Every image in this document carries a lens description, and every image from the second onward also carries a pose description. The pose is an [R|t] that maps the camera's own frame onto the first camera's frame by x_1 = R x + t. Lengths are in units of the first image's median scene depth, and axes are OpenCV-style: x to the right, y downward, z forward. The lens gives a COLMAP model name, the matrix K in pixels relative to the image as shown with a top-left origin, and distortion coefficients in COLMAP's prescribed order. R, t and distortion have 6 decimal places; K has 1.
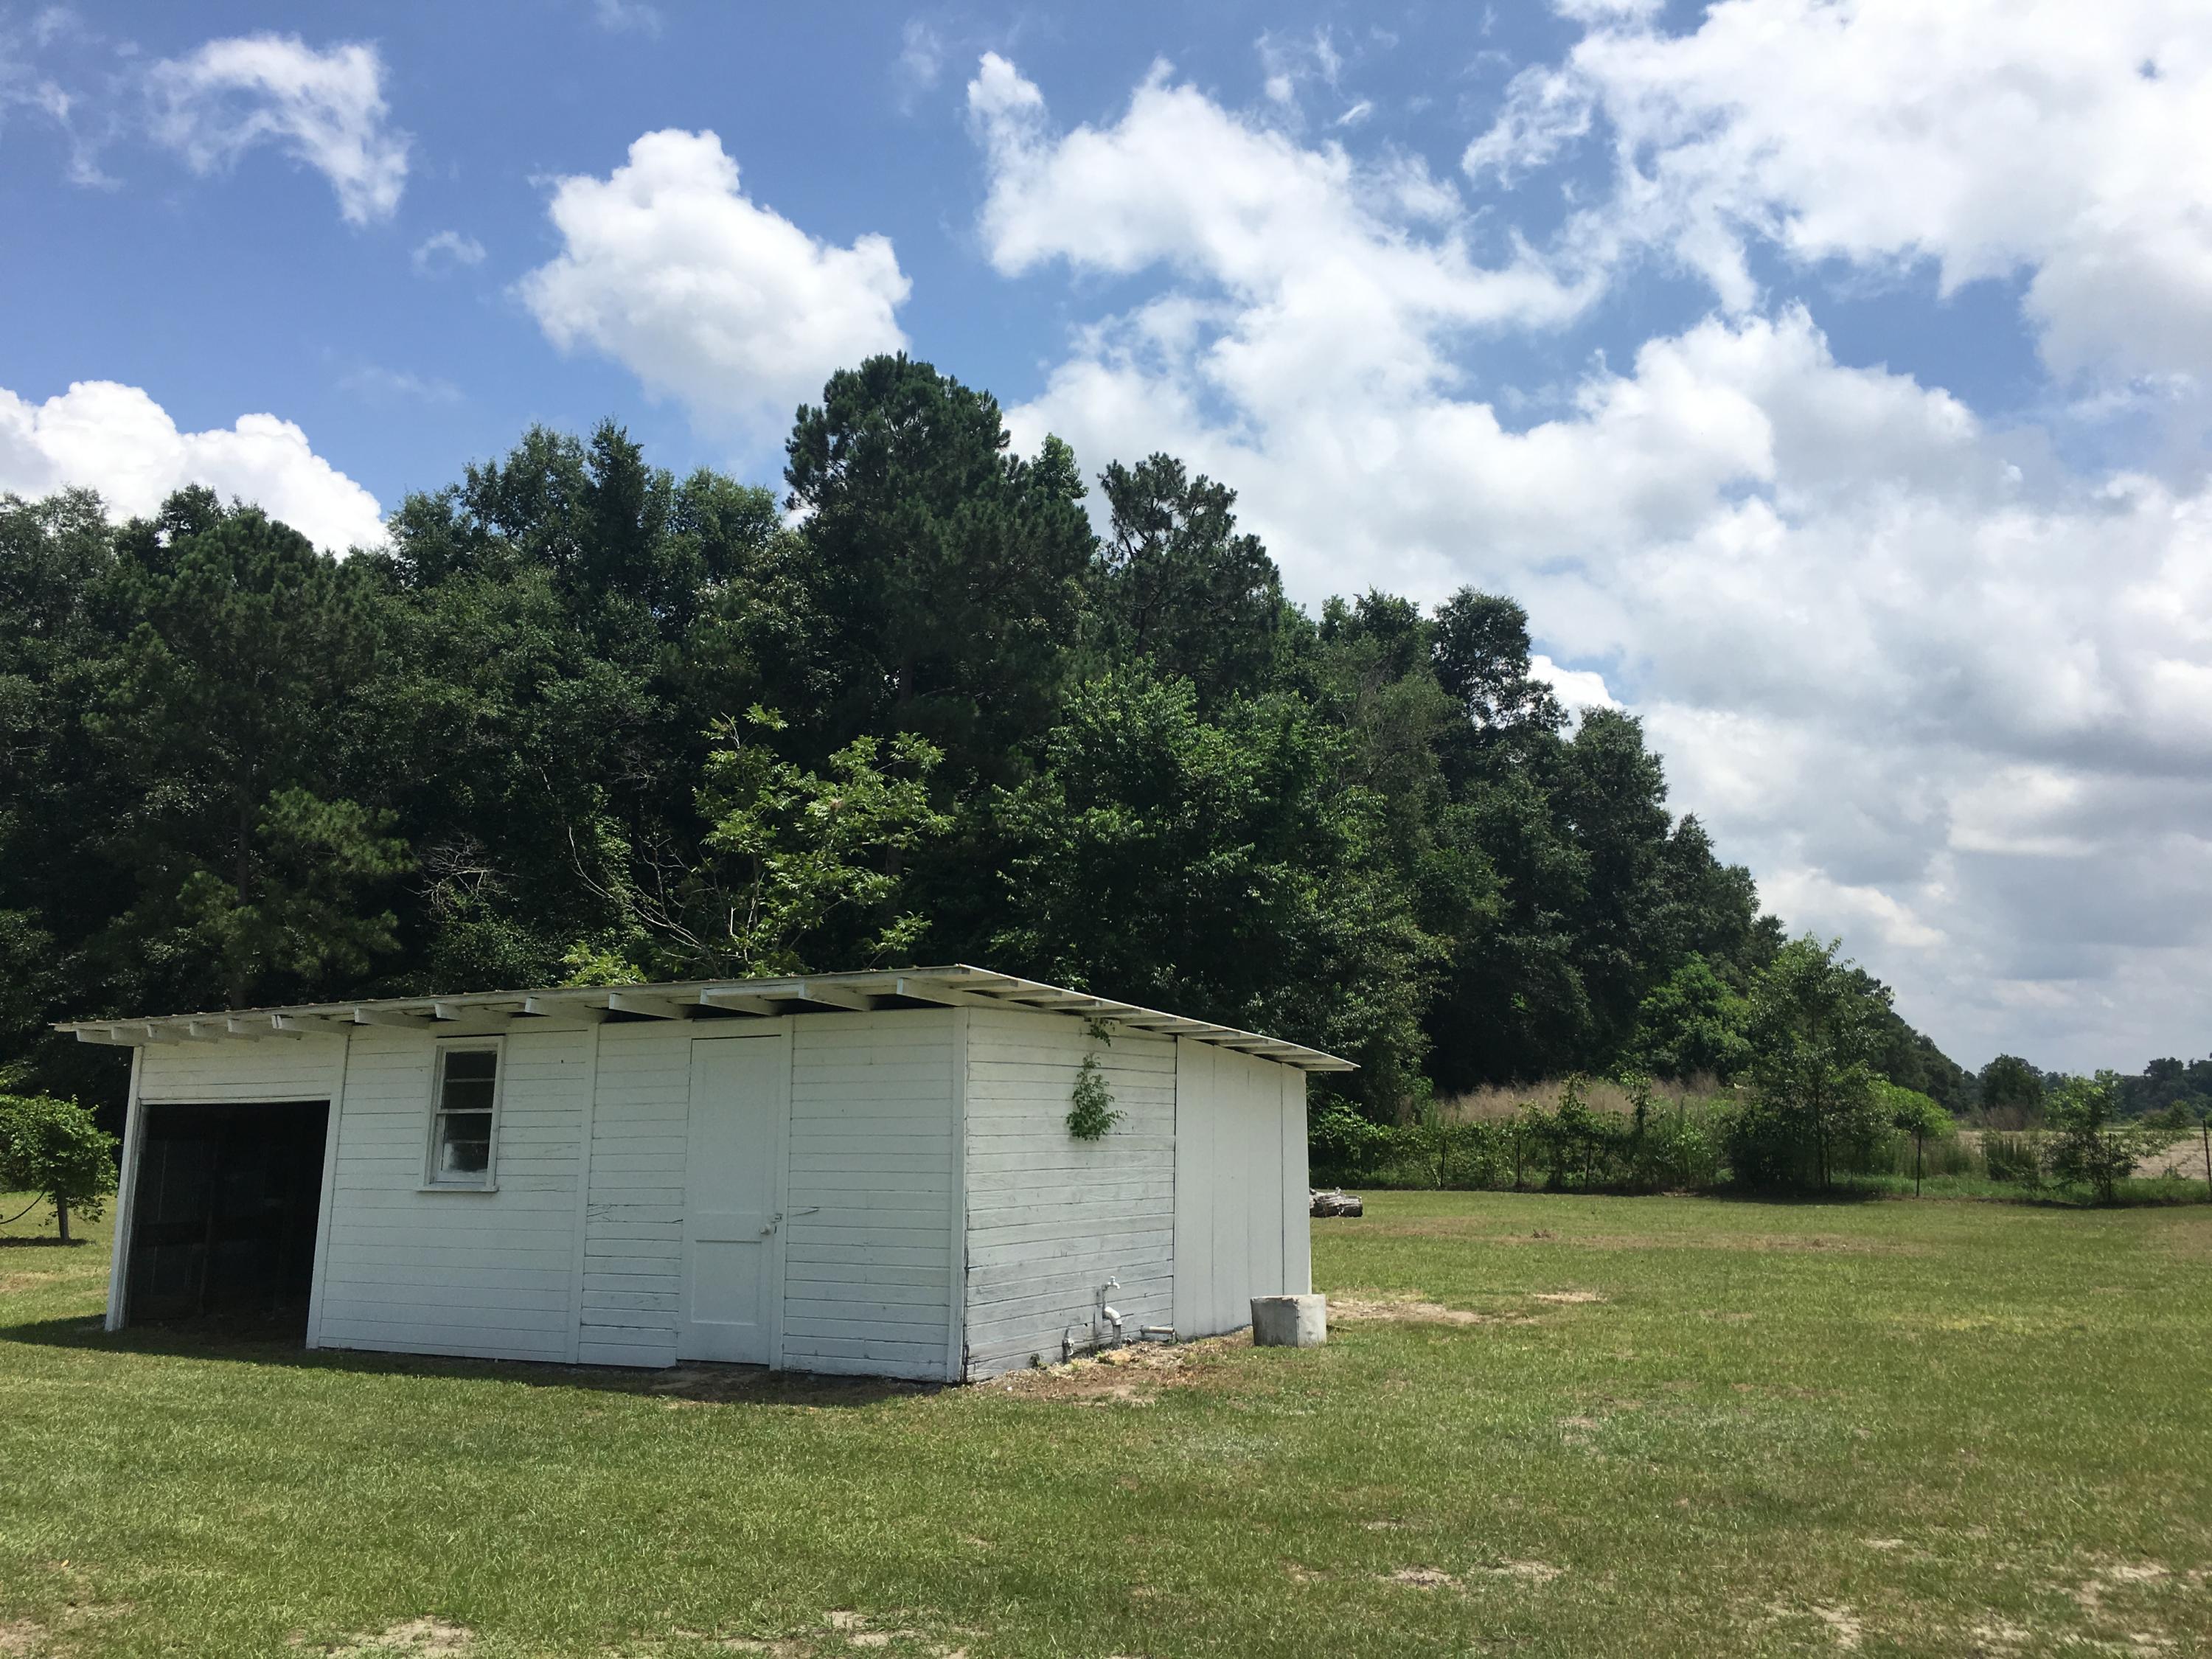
lens RADIAL K [[1899.3, 0, 1104.8], [0, 1899.3, 813.7], [0, 0, 1]] dist [0.078592, -0.106171]
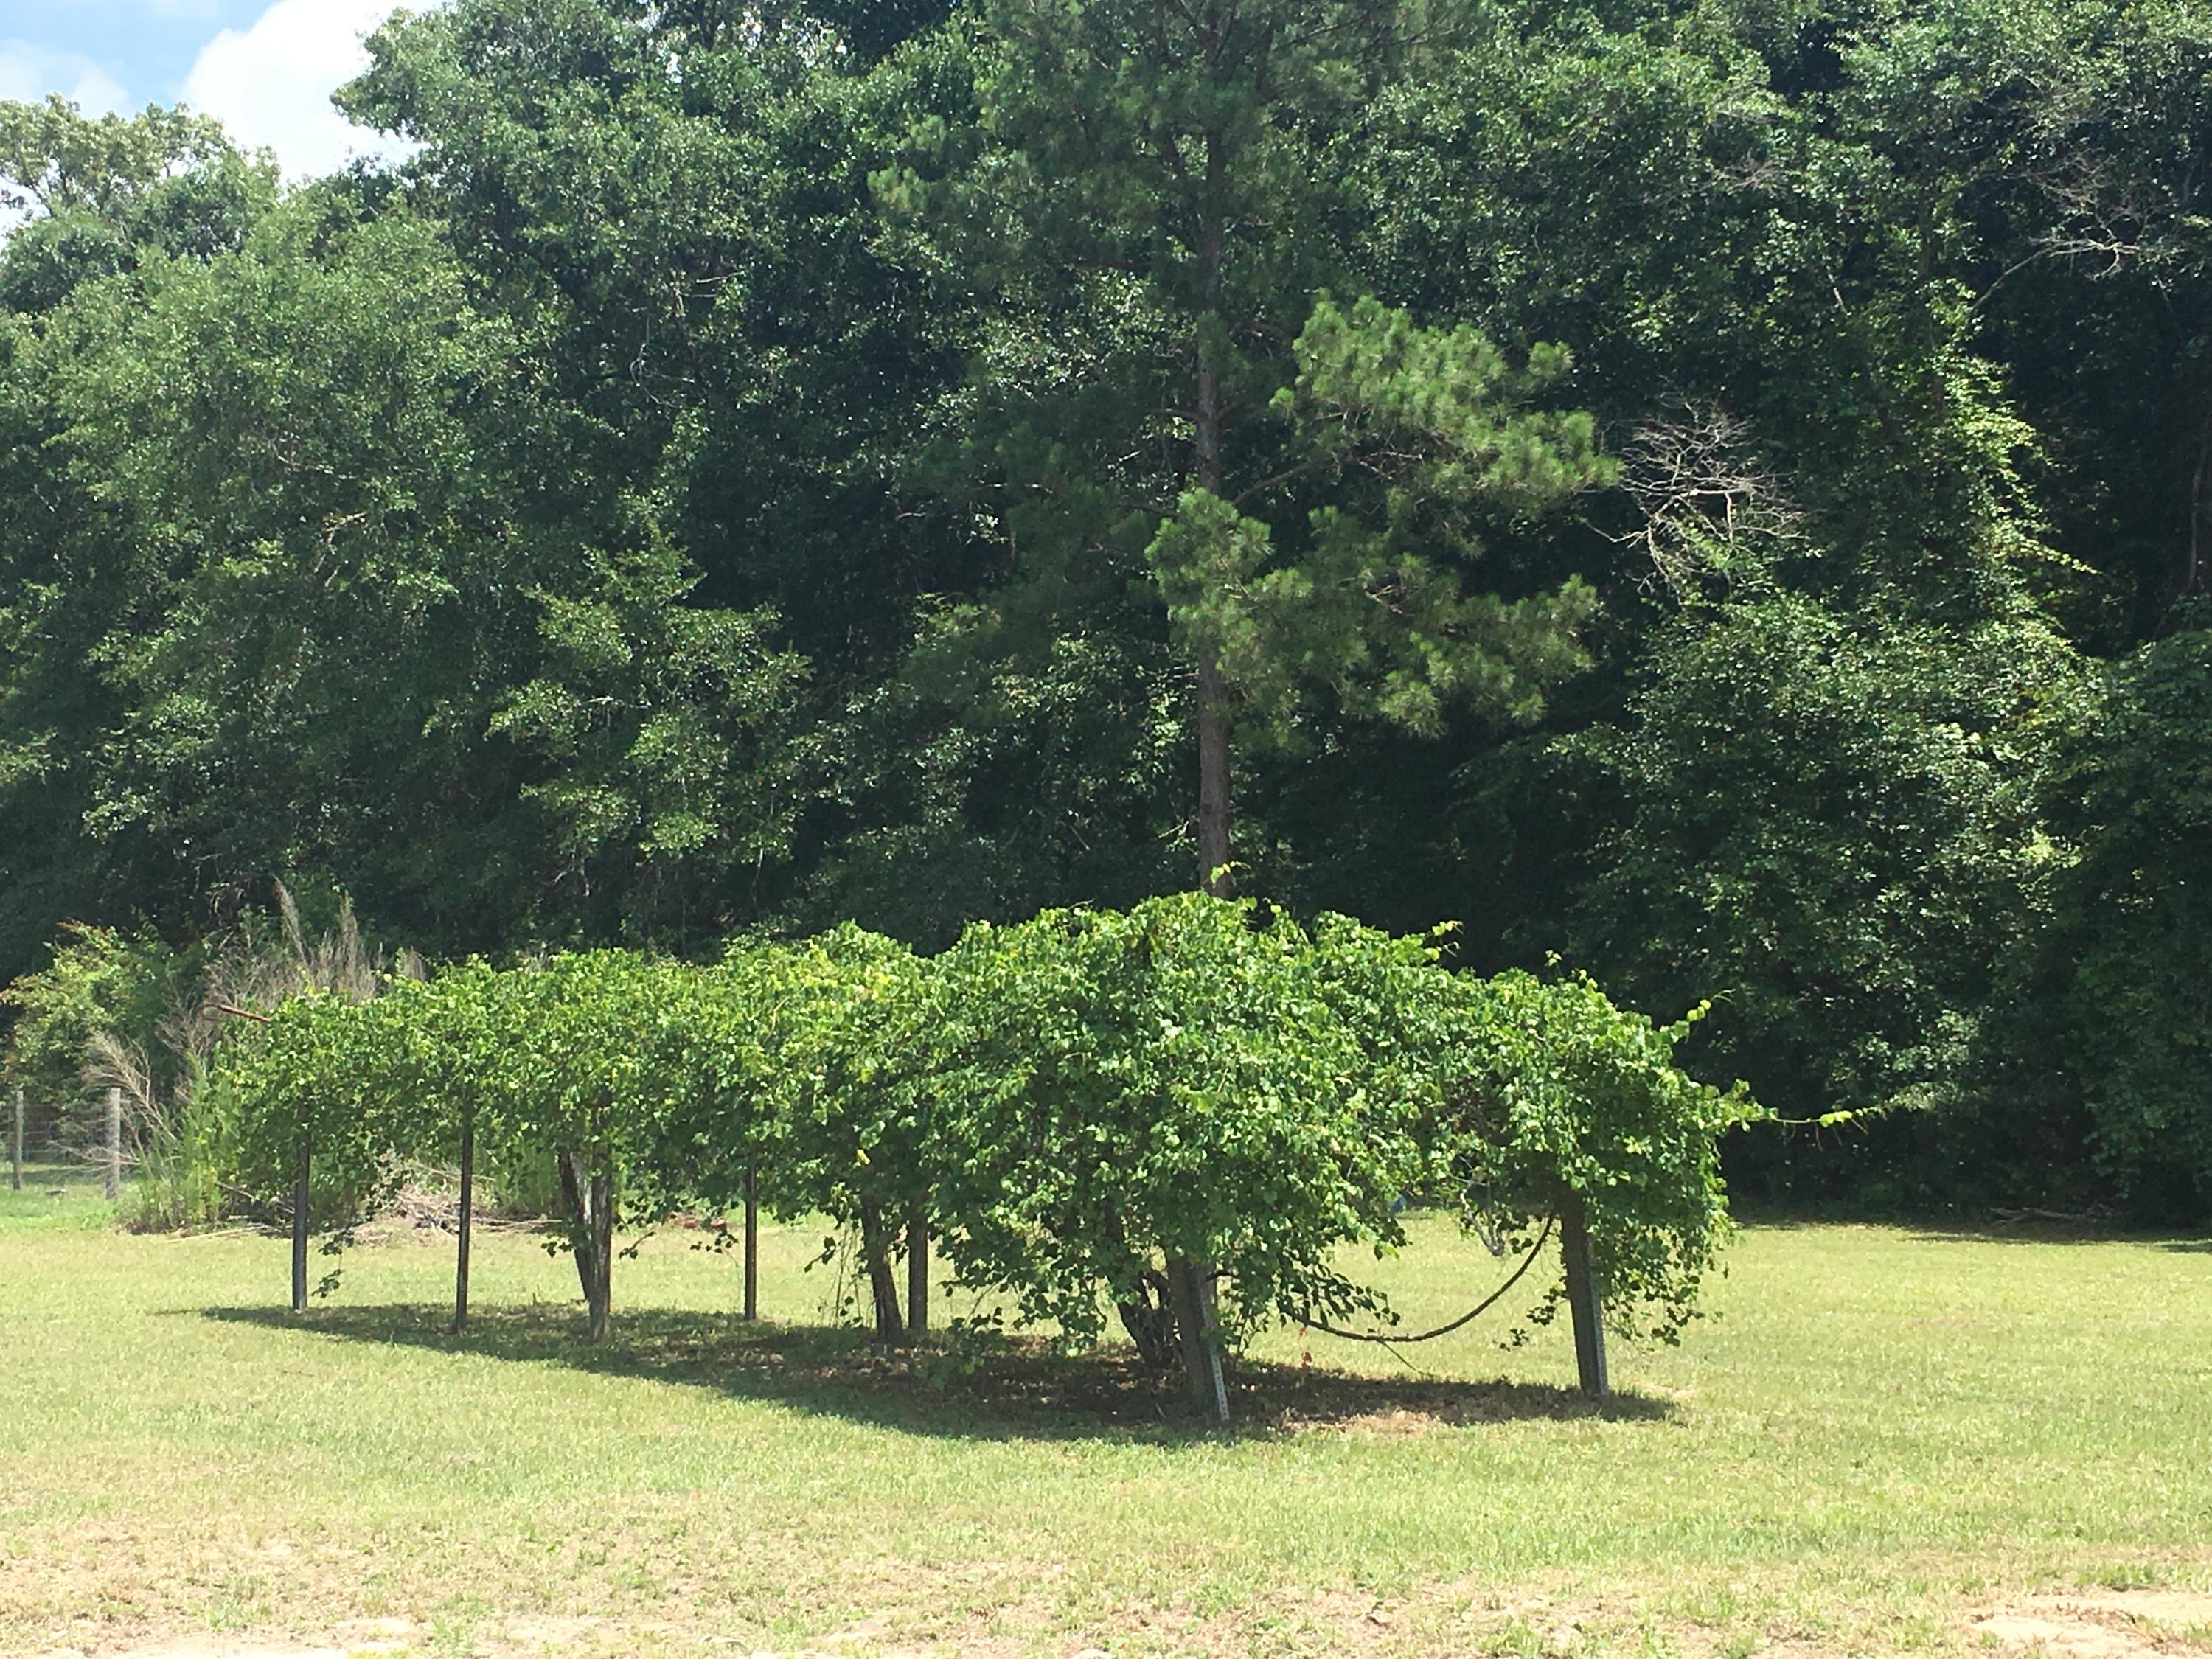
lens RADIAL K [[3539.2, 0, 1106.7], [0, 3539.2, 833.7], [0, 0, 1]] dist [0.027377, 0.000000]
pose [[0.953391, -0.007594, -0.301642, -0.231308], [0.035330, 0.995616, 0.086601, 0.034939], [0.299662, -0.093222, 0.949480, 0.208056]]
